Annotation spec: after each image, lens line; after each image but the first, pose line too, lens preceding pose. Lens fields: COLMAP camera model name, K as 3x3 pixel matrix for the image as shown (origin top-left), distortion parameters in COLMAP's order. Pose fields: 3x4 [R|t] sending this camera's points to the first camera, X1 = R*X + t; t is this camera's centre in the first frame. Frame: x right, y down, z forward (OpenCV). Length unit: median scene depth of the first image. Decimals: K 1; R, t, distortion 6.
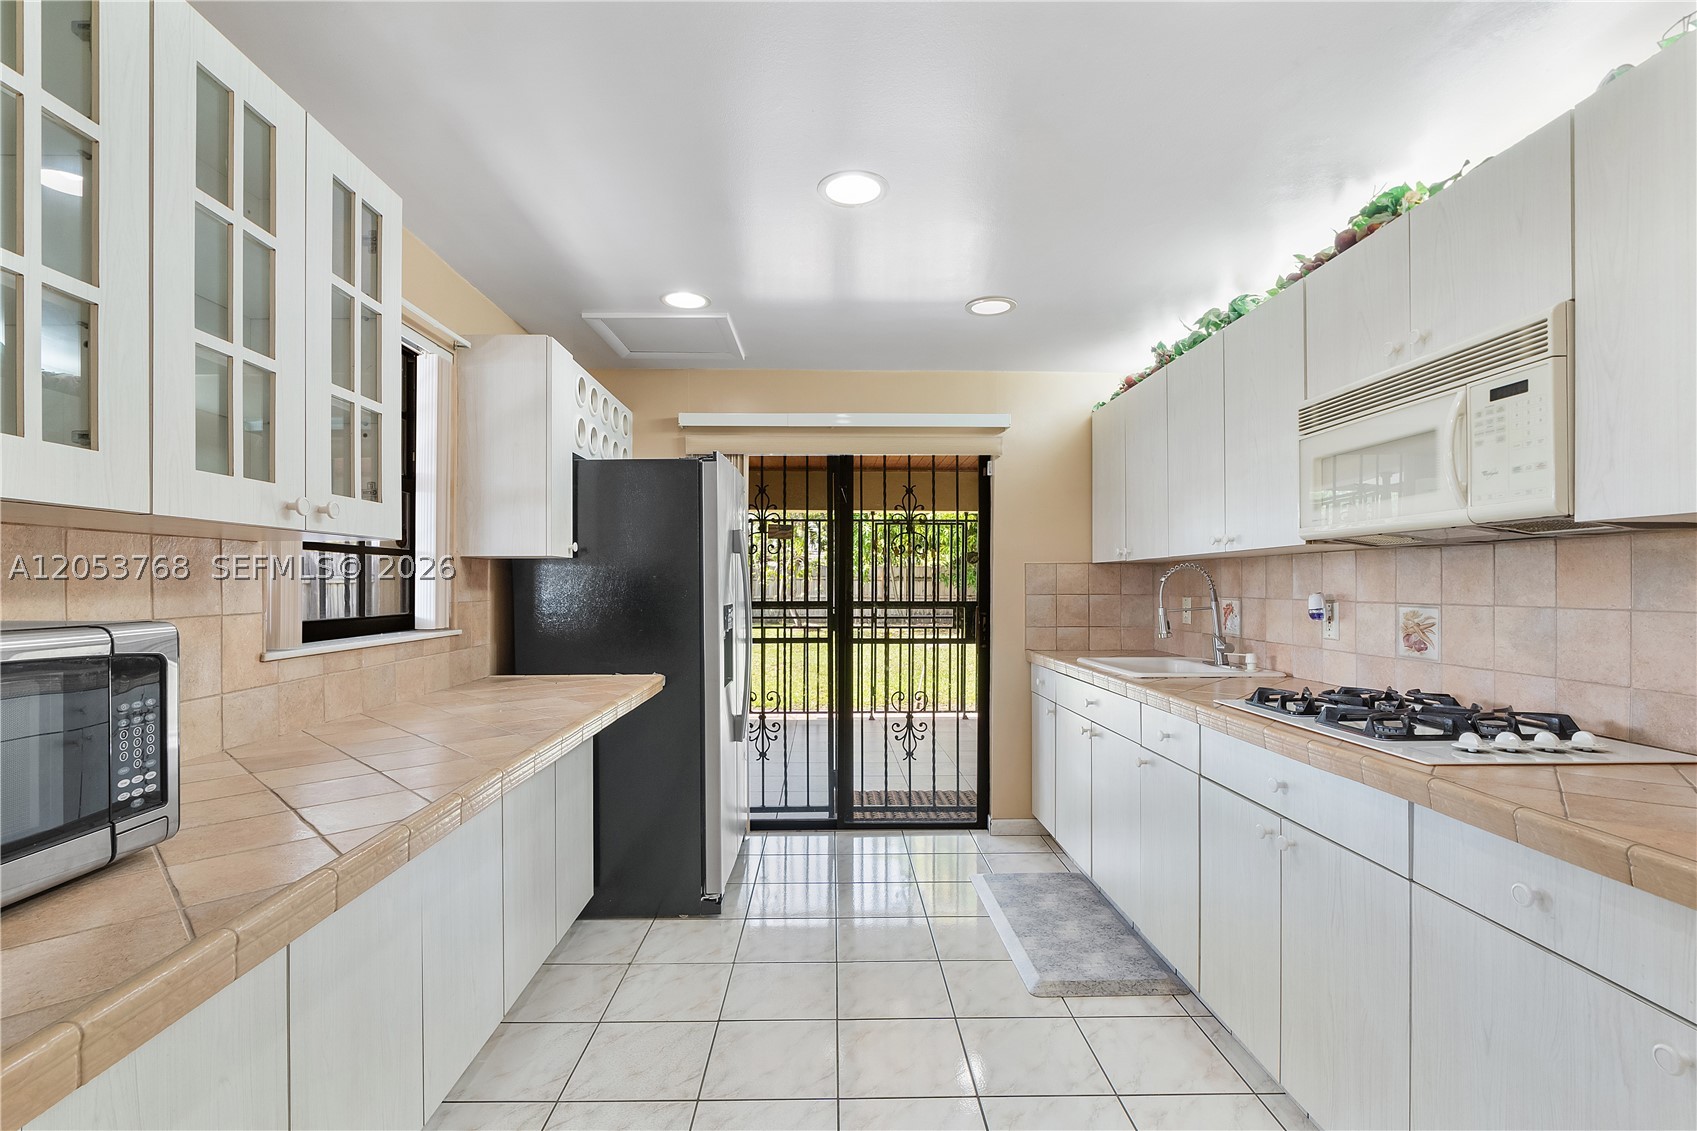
lens RADIAL K [[778.8, 0, 845.7], [0, 778.8, 578.7], [0, 0, 1]] dist [-0.009762, 0.001238]
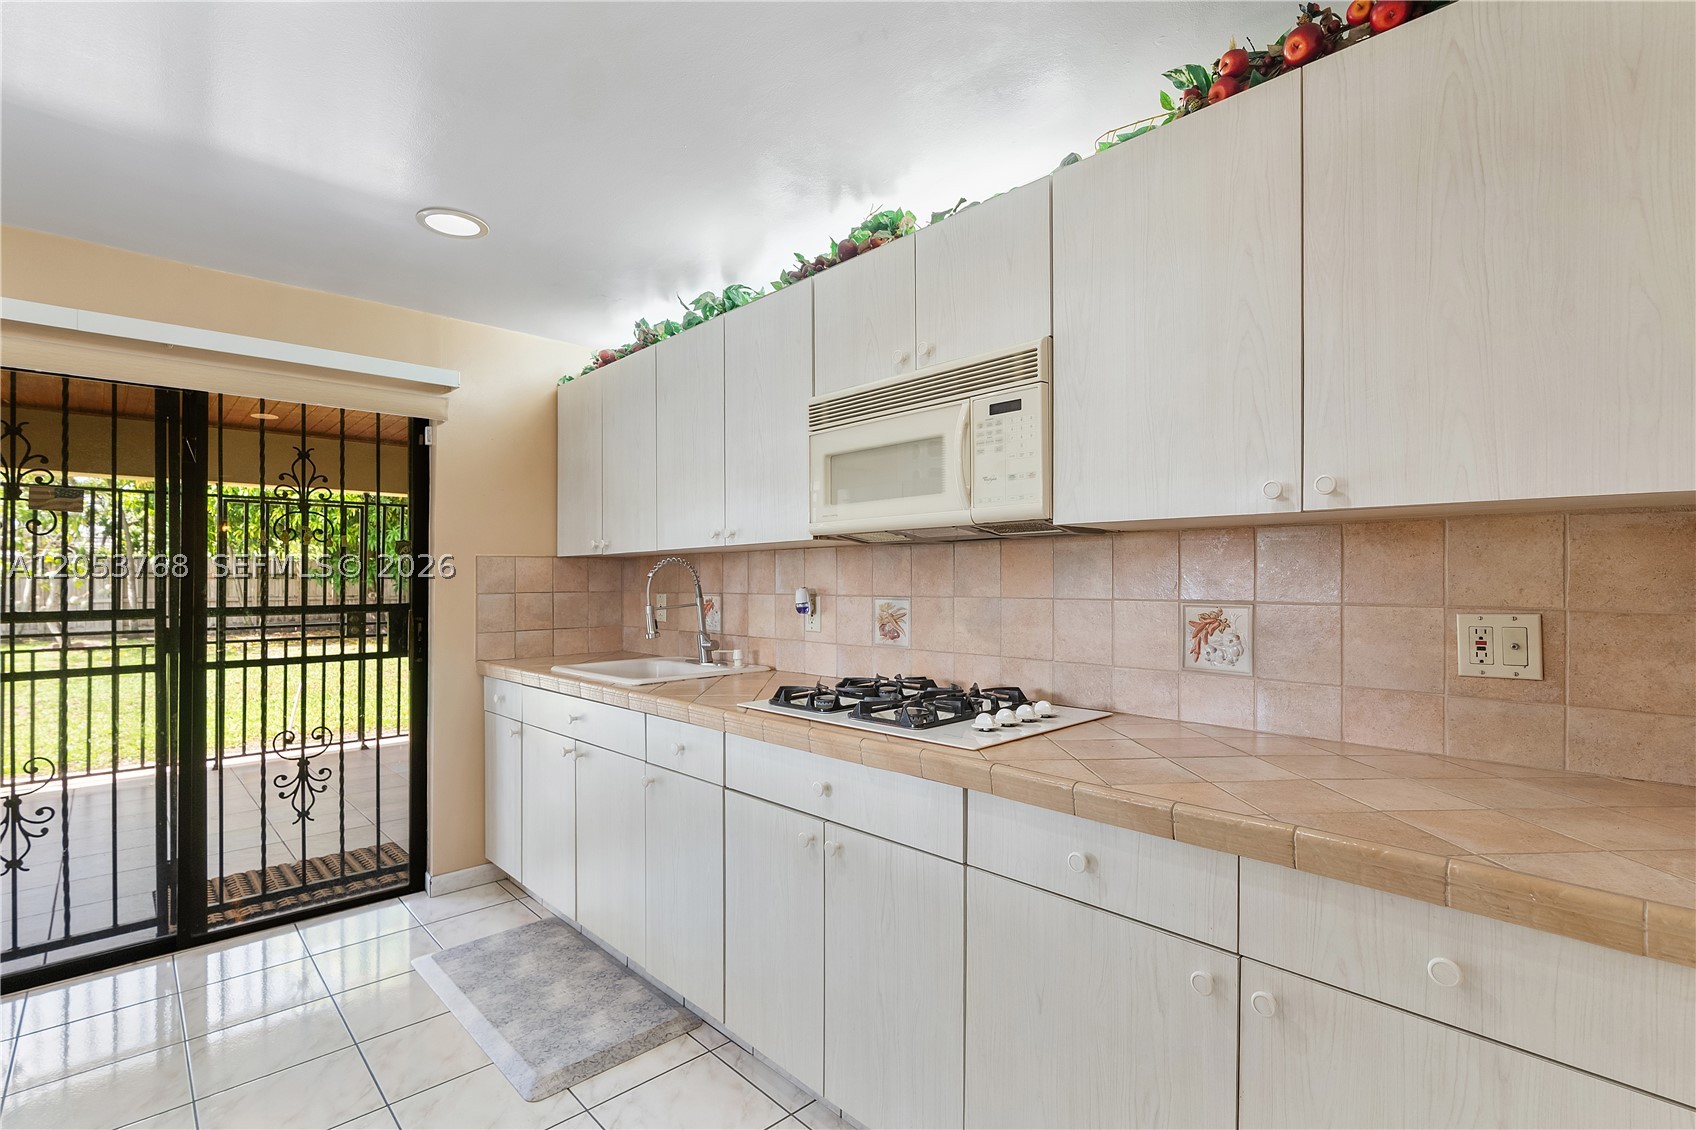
lens RADIAL K [[778.4, 0, 844.2], [0, 778.4, 572.2], [0, 0, 1]] dist [-0.009762, 0.001238]
pose [[0.740573, 0.002114, 0.671973, -0.056159], [0.000700, 0.999992, -0.003918, 0.001968], [-0.671976, 0.003371, 0.740565, 0.216081]]
